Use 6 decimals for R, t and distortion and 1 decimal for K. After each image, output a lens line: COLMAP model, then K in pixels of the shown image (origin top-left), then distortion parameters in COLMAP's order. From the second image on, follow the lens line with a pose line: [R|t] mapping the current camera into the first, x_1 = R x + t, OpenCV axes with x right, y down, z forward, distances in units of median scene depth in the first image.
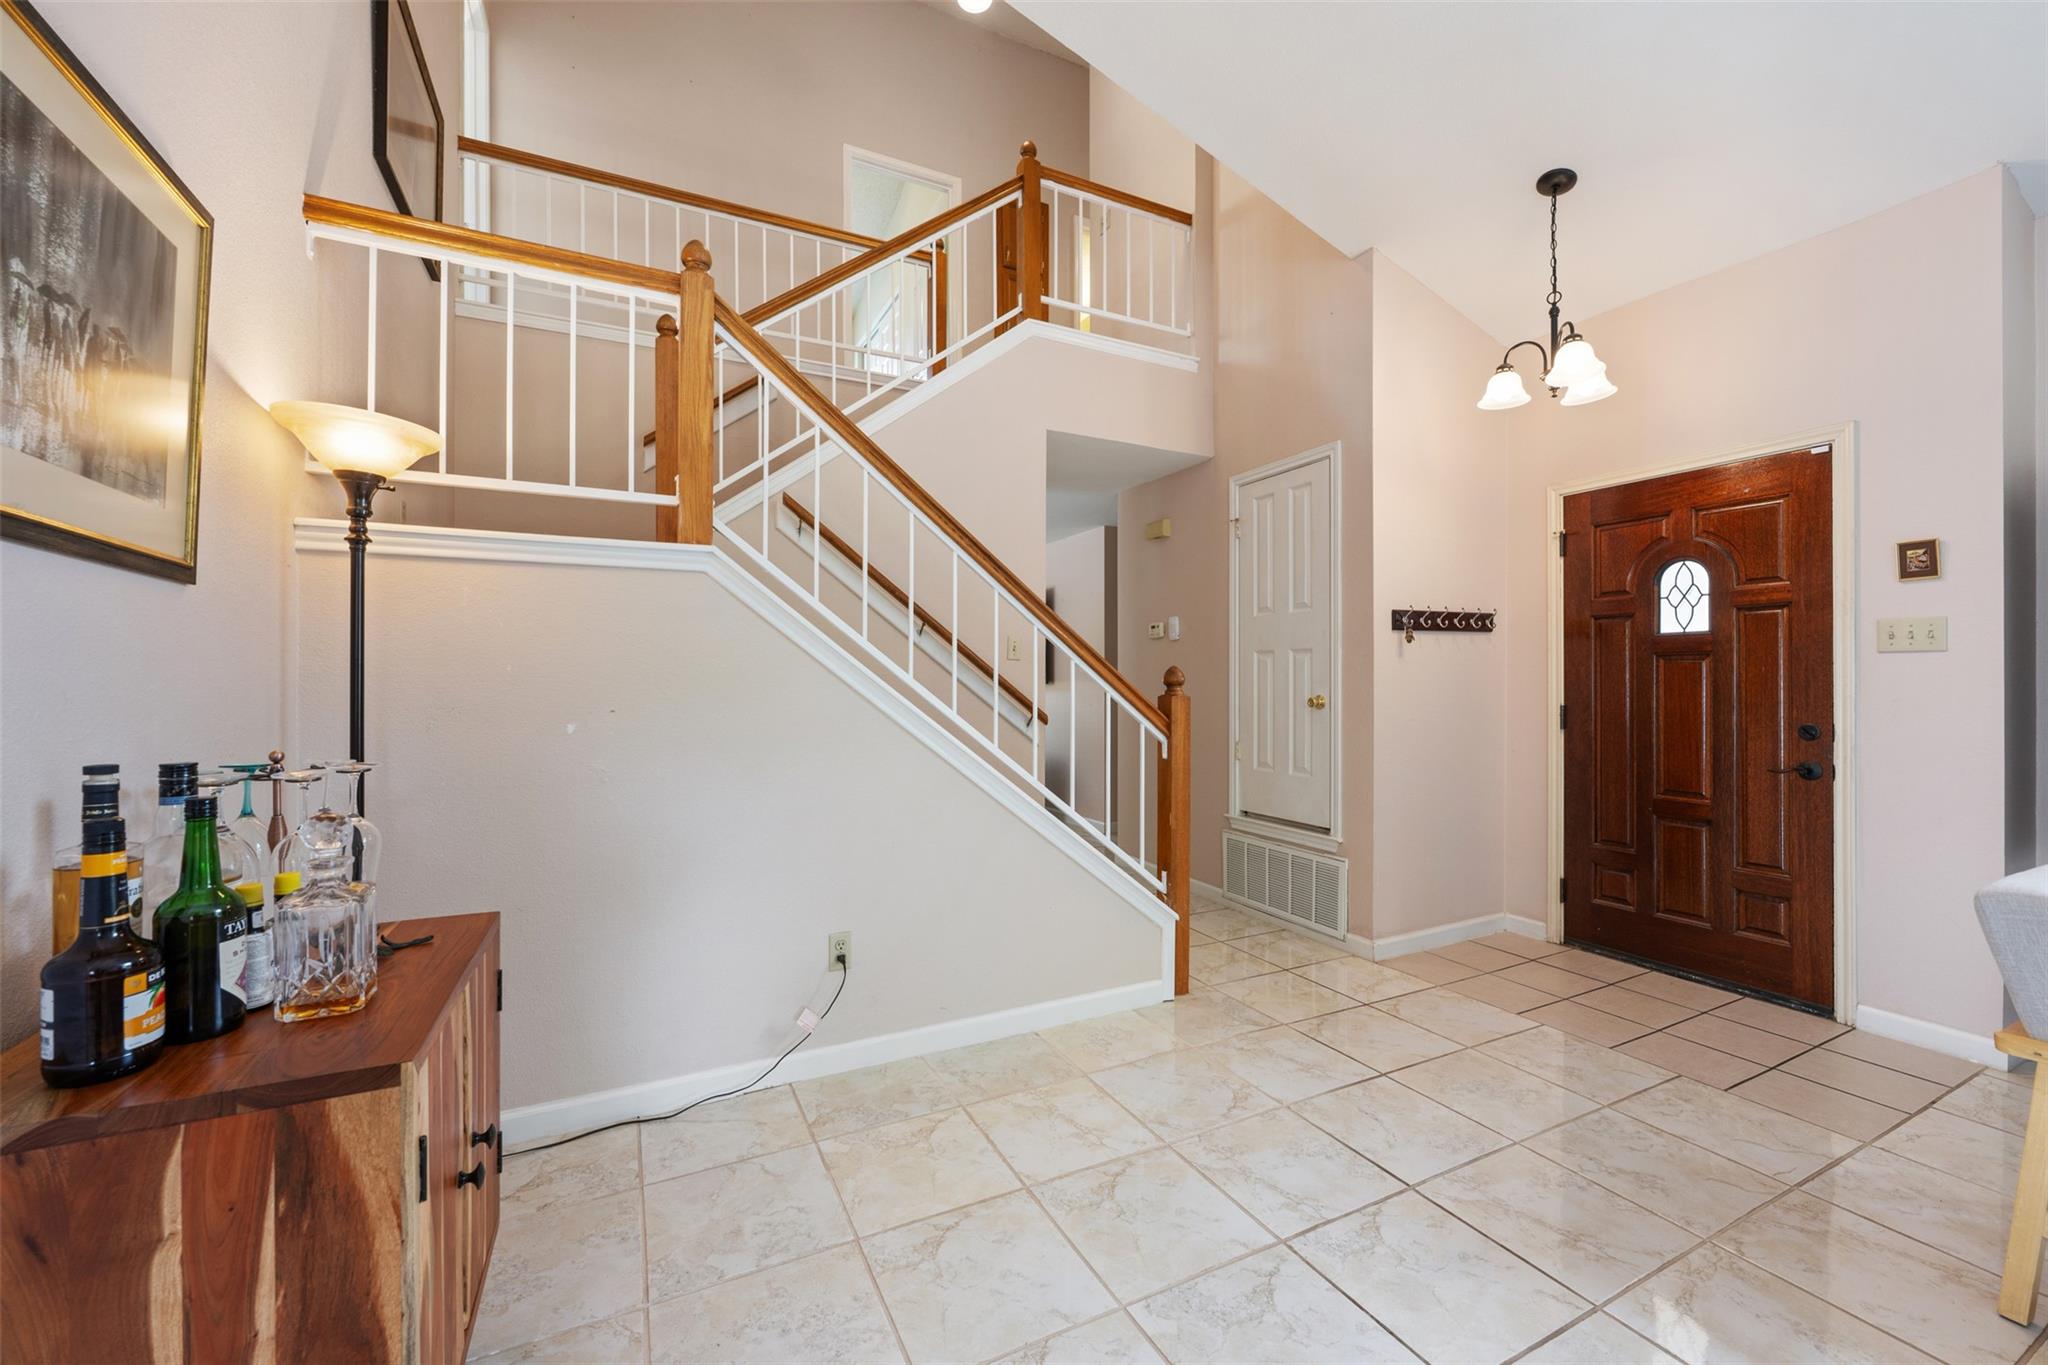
lens RADIAL K [[810.8, 0, 1022.3], [0, 810.8, 685.9], [0, 0, 1]] dist [-0.000398, -0.000068]
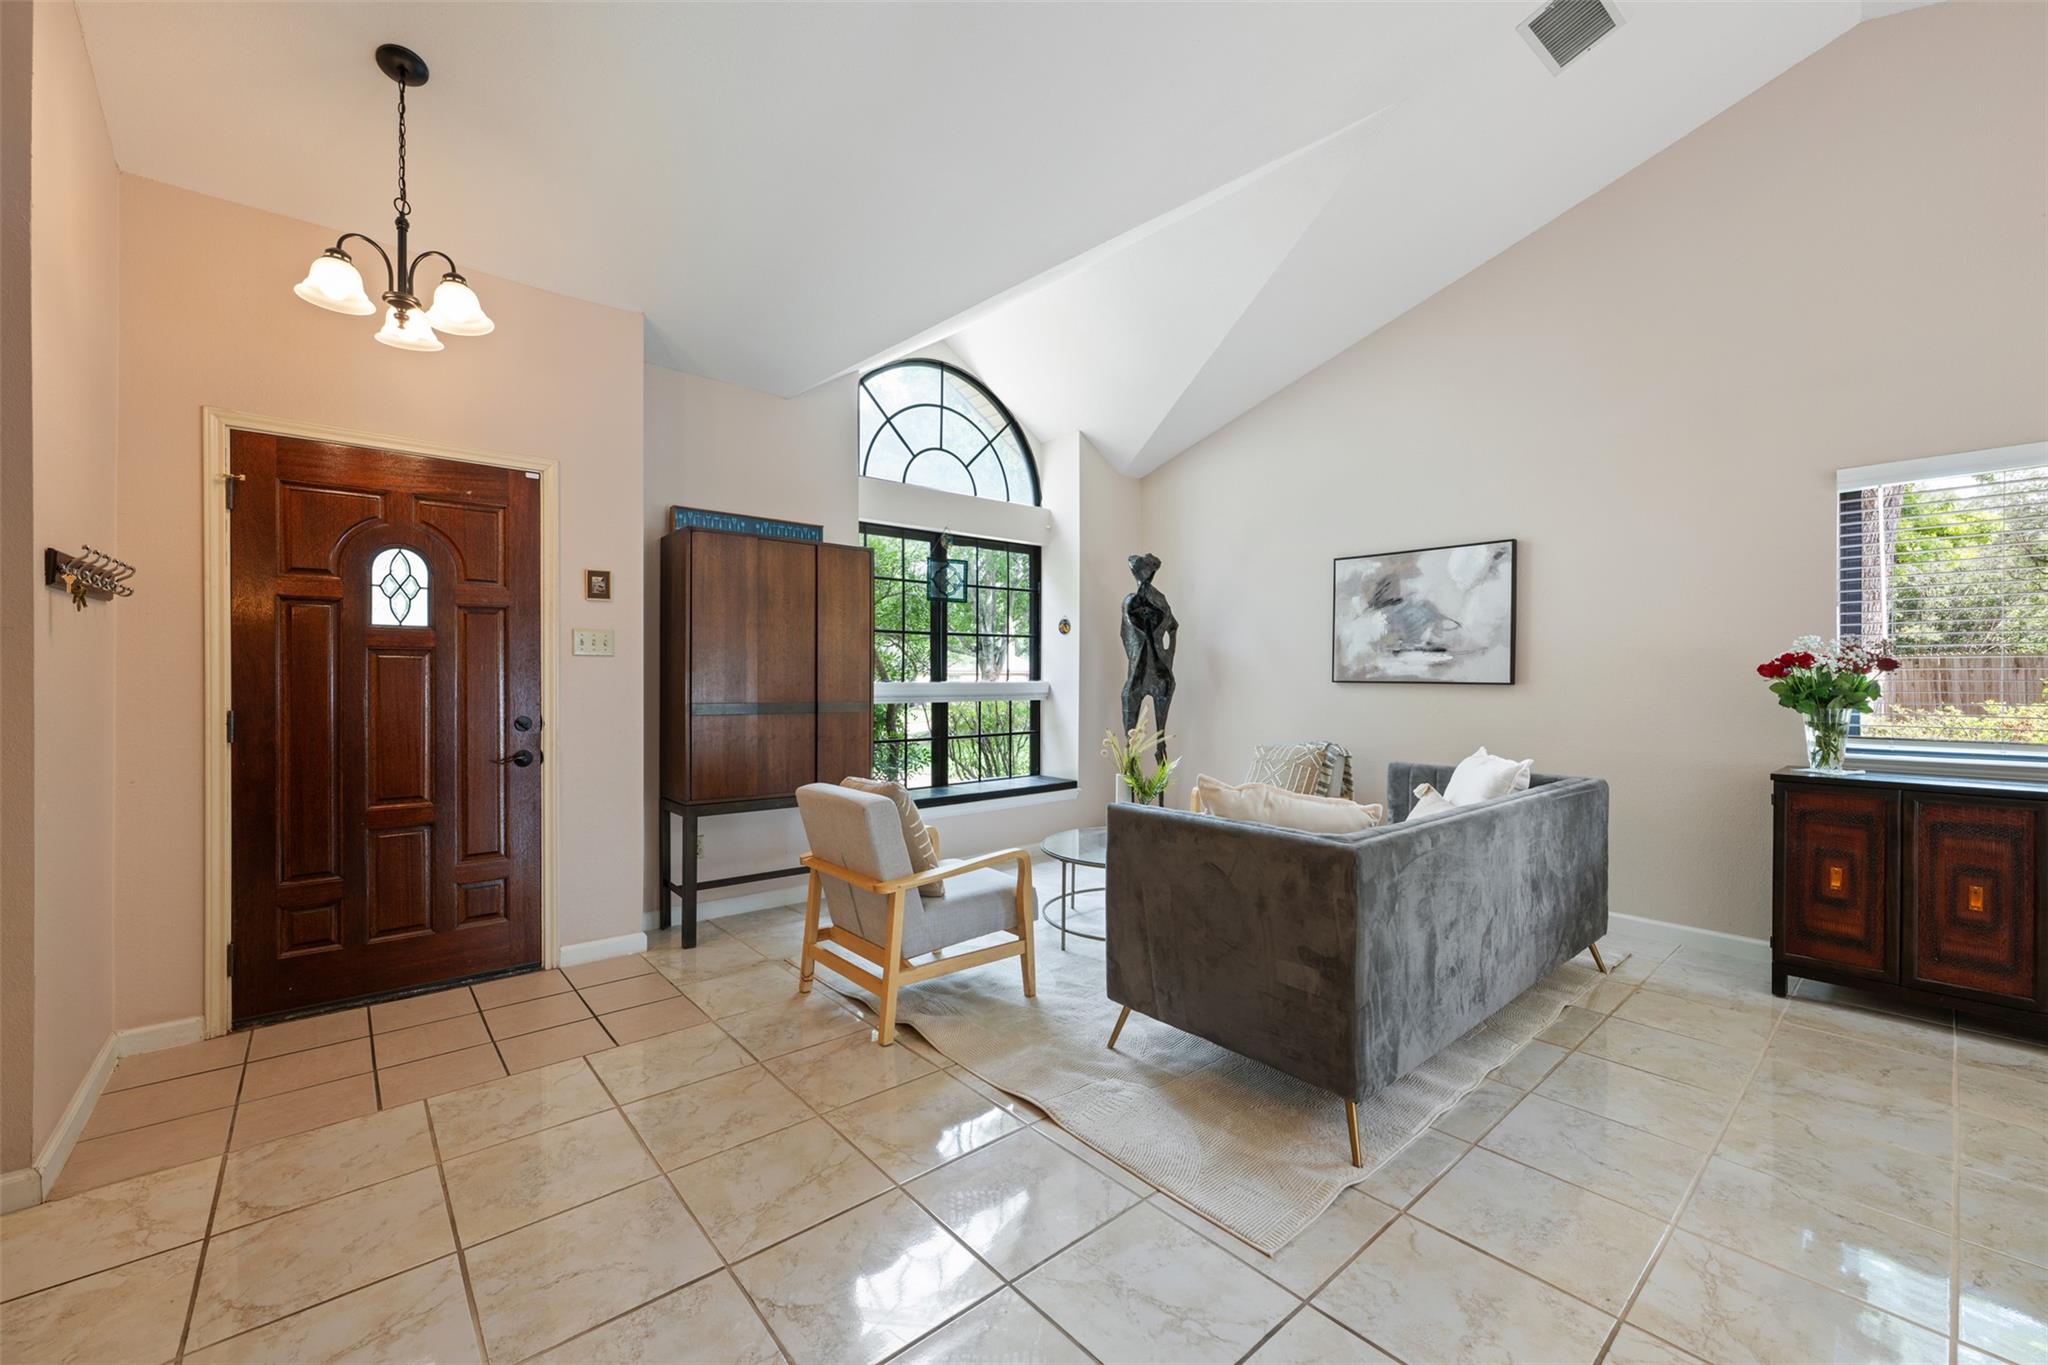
lens RADIAL K [[810.8, 0, 1022.3], [0, 810.8, 685.9], [0, 0, 1]] dist [-0.000398, -0.000068]
pose [[-0.239056, -0.008937, 0.970965, -0.262846], [0.003779, 0.999942, 0.010134, -0.004245], [-0.970998, 0.006092, -0.239009, 0.550371]]
